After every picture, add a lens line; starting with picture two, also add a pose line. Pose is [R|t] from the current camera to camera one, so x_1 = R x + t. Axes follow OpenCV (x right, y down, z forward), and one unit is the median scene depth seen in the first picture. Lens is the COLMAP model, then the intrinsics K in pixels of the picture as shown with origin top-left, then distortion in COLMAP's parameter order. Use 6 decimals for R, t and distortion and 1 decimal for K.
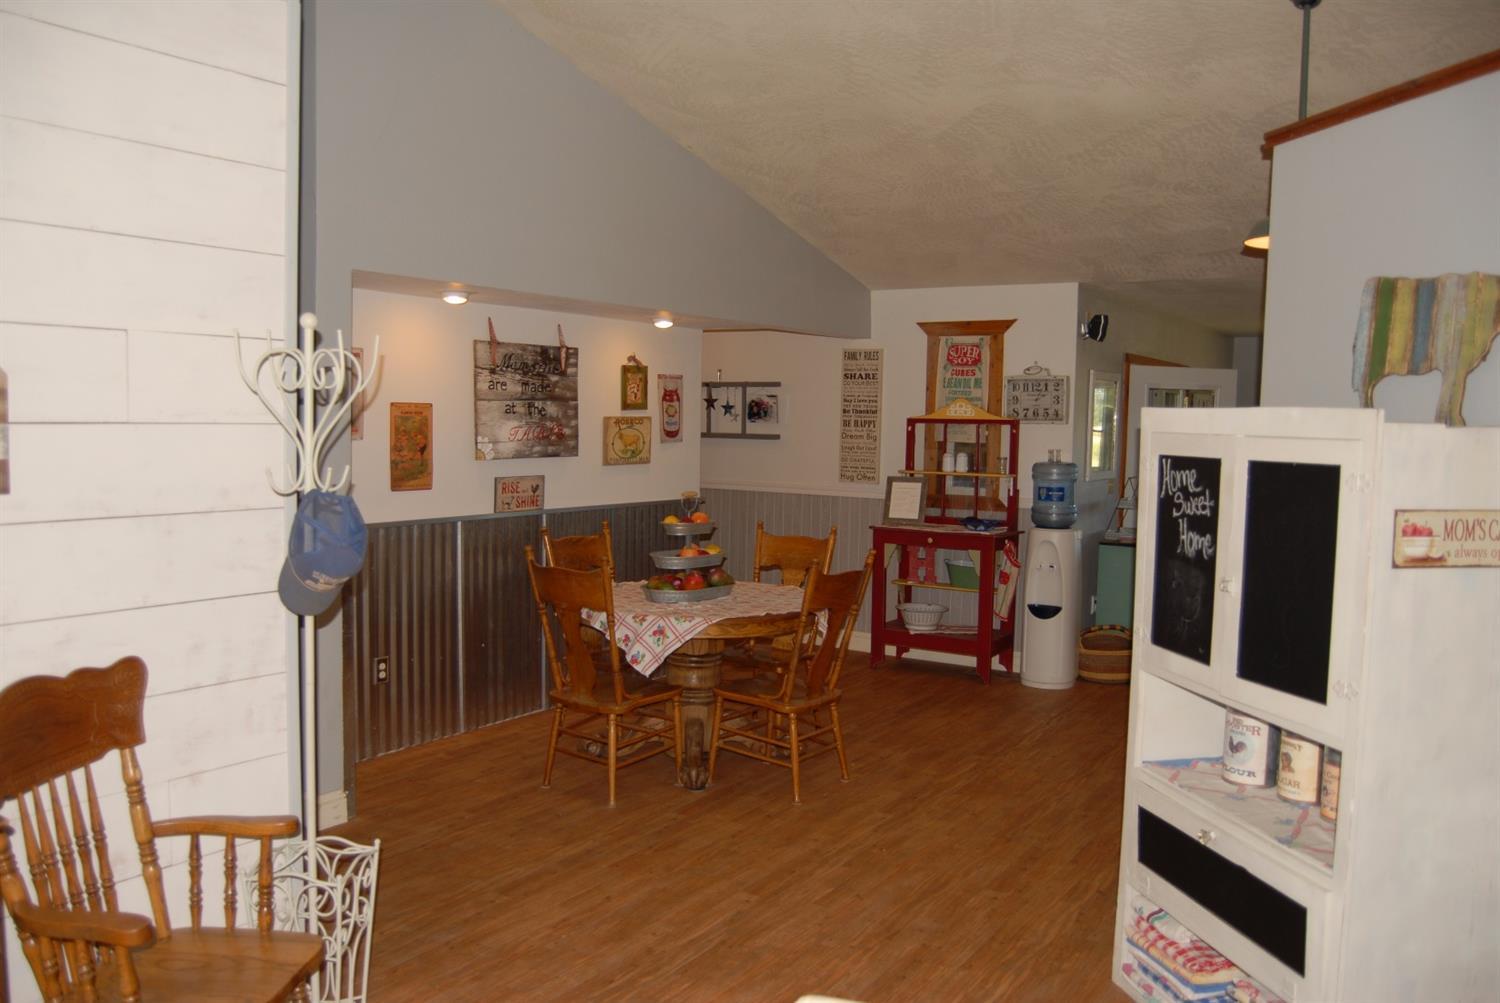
lens RADIAL K [[1167.6, 0, 750.0], [0, 1167.6, 499.2], [0, 0, 1]] dist [-0.013134, -0.000194]
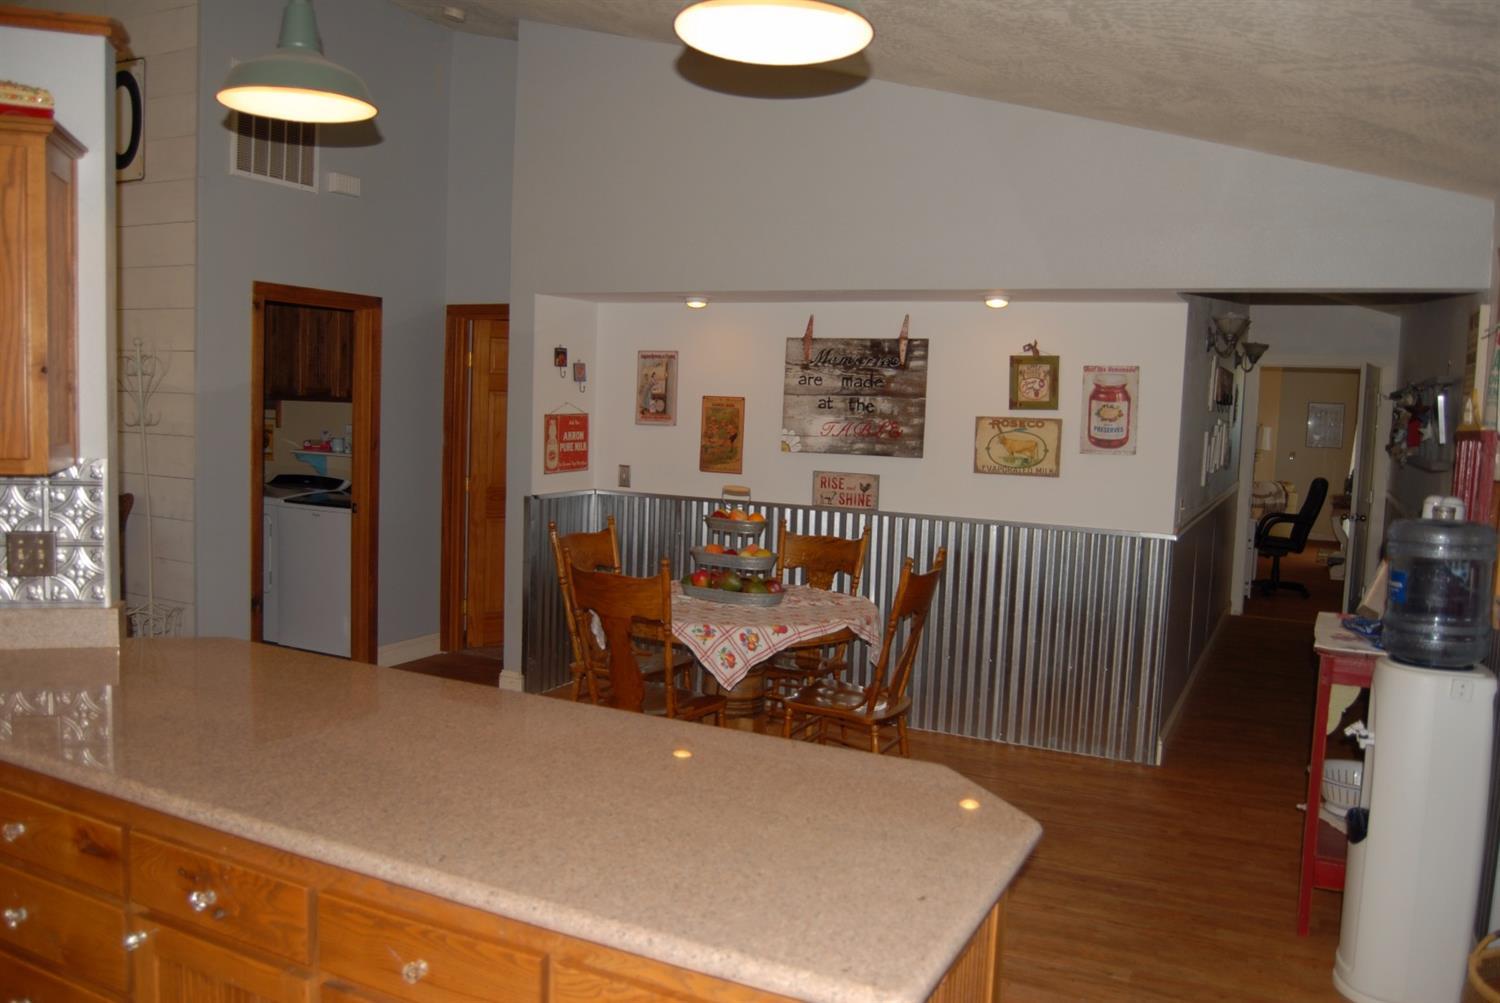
lens RADIAL K [[1167.6, 0, 747.9], [0, 1167.6, 505.4], [0, 0, 1]] dist [-0.013134, -0.000194]
pose [[0.146414, 0.072738, -0.986545, 0.761090], [-0.106311, 0.992674, 0.057412, -0.039738], [0.983494, 0.096475, 0.153075, 0.762665]]
